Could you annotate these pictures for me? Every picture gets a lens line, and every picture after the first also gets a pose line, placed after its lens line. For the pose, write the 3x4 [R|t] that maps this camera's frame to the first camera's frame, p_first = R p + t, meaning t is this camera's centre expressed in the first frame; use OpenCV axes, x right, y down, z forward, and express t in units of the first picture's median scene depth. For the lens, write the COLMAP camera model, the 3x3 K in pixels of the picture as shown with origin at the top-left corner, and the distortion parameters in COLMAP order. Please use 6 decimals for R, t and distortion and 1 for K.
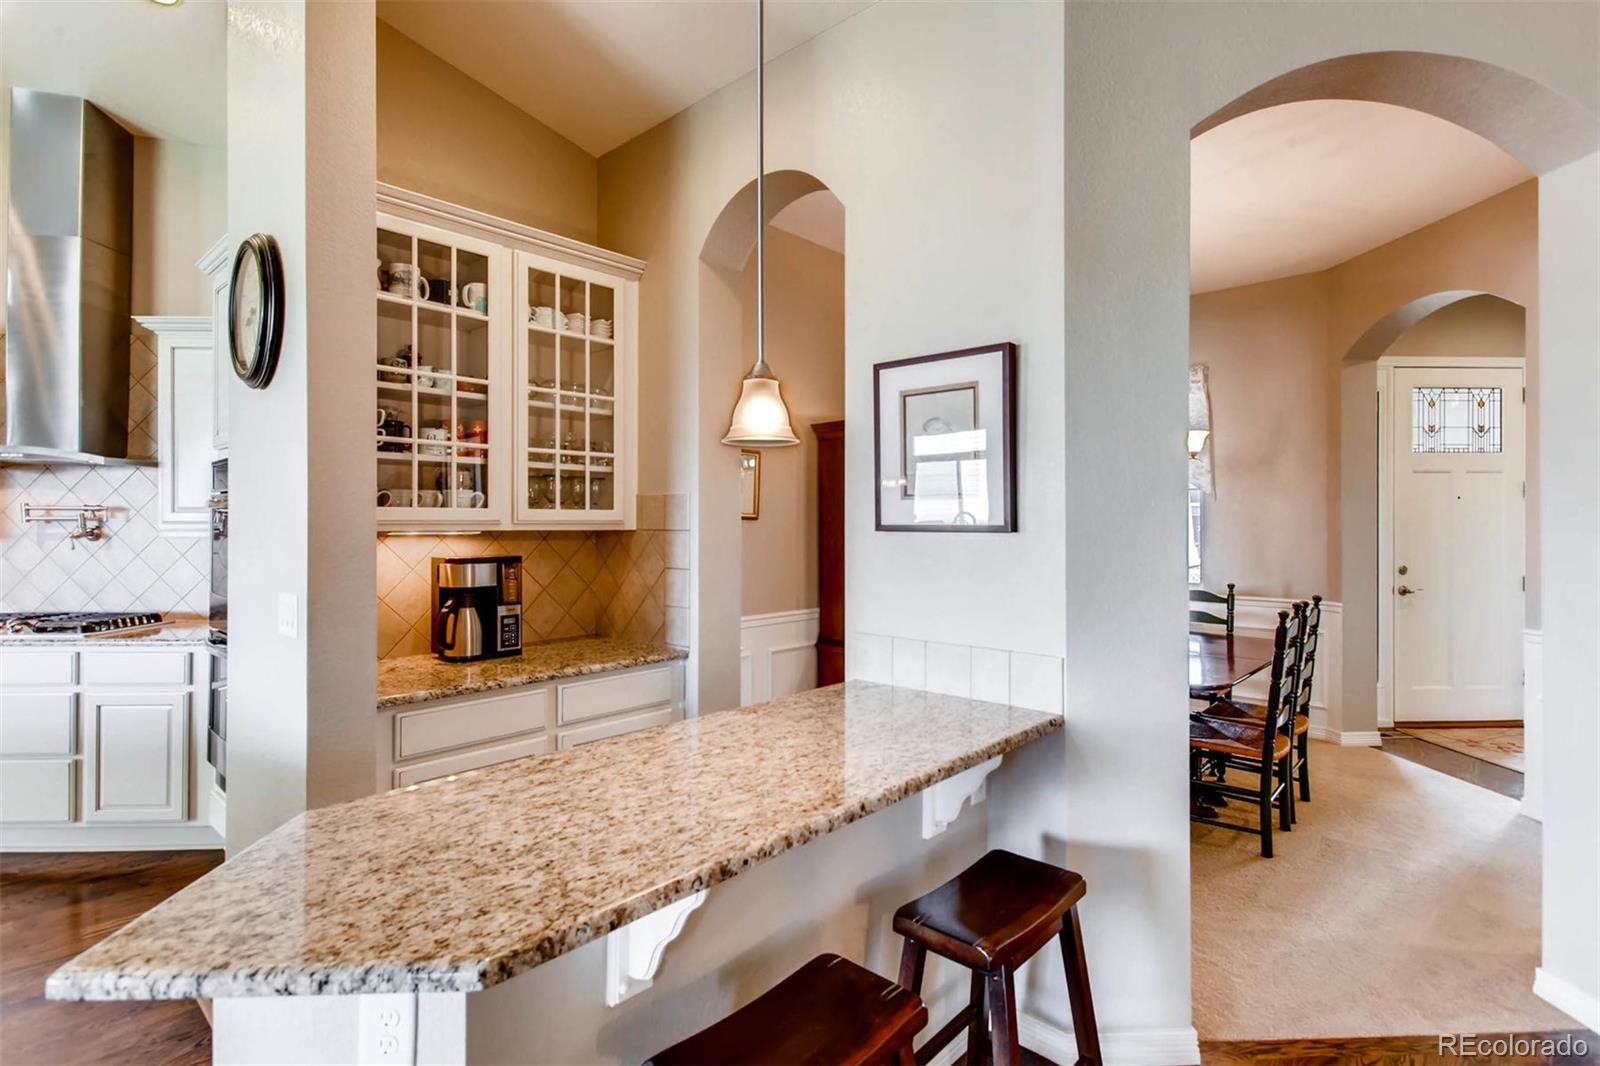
lens RADIAL K [[772.9, 0, 796.4], [0, 772.9, 526.2], [0, 0, 1]] dist [0.000505, -0.000236]
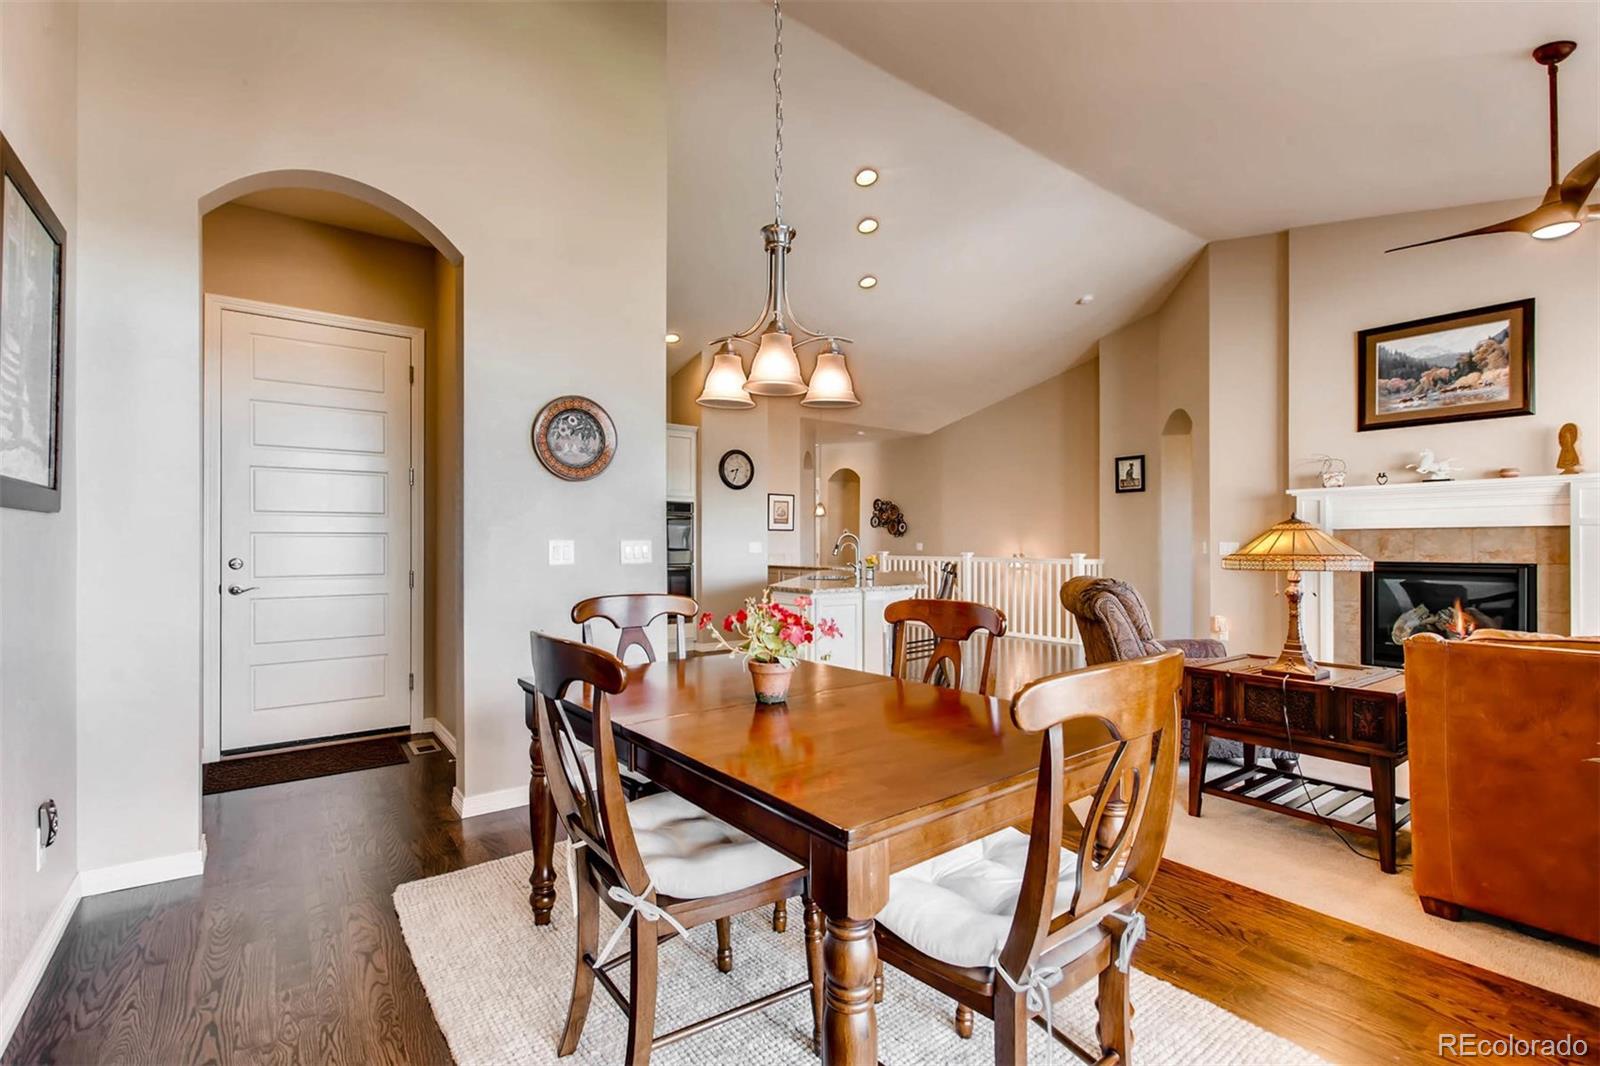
lens RADIAL K [[714.9, 0, 804.6], [0, 714.9, 547.0], [0, 0, 1]] dist [0.000180, -0.000092]
pose [[0.164625, -0.002440, 0.986353, -2.811527], [0.008614, 0.999962, 0.001036, 0.071258], [-0.986319, 0.008326, 0.164640, 0.059574]]
